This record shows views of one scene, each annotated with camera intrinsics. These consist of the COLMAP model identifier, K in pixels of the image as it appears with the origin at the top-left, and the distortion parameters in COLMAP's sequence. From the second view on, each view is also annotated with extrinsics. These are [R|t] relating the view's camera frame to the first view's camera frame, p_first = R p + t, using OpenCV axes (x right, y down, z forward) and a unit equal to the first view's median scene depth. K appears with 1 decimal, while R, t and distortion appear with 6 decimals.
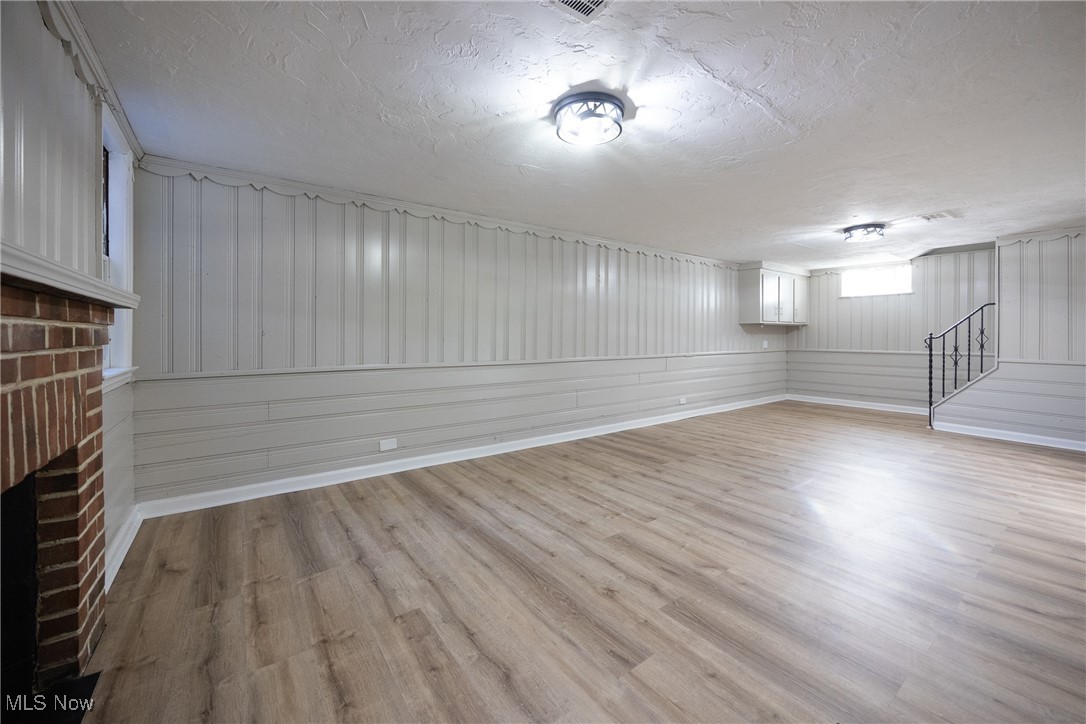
lens RADIAL K [[433.8, 0, 547.8], [0, 433.8, 336.6], [0, 0, 1]] dist [-0.000093, 0.000073]
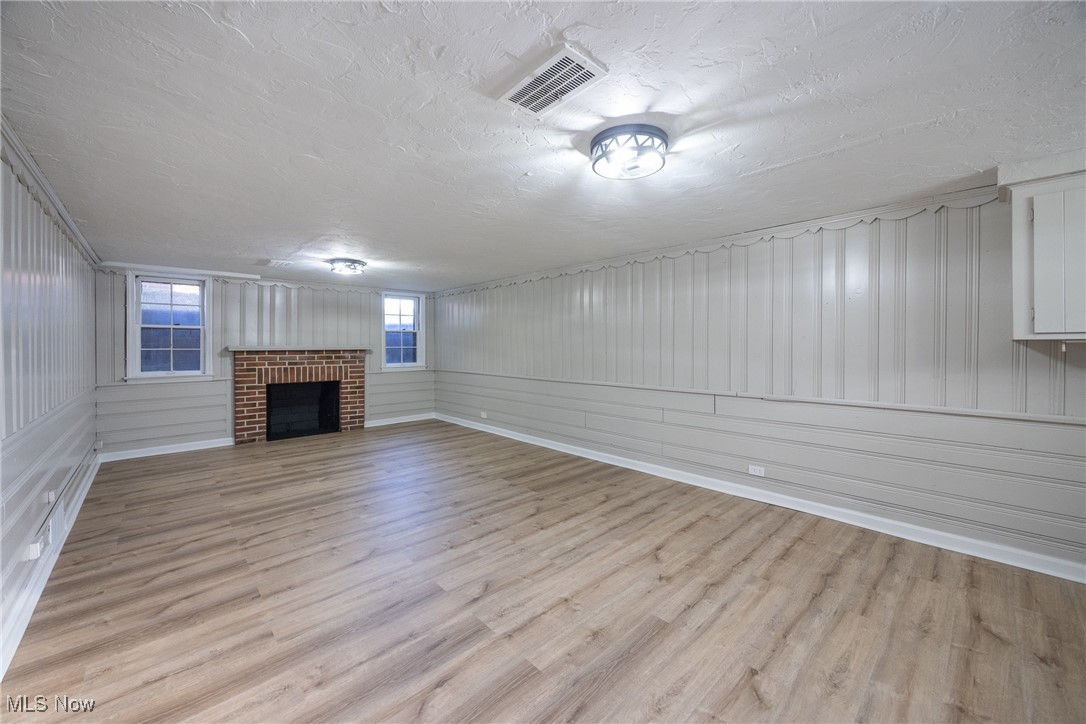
lens RADIAL K [[400.9, 0, 546.5], [0, 400.9, 349.3], [0, 0, 1]] dist [-0.000301, -0.000055]
pose [[0.129887, 0.007089, -0.991504, 1.168887], [0.001310, 0.999972, 0.007321, -0.039434], [0.991528, -0.002250, 0.129874, 0.888399]]
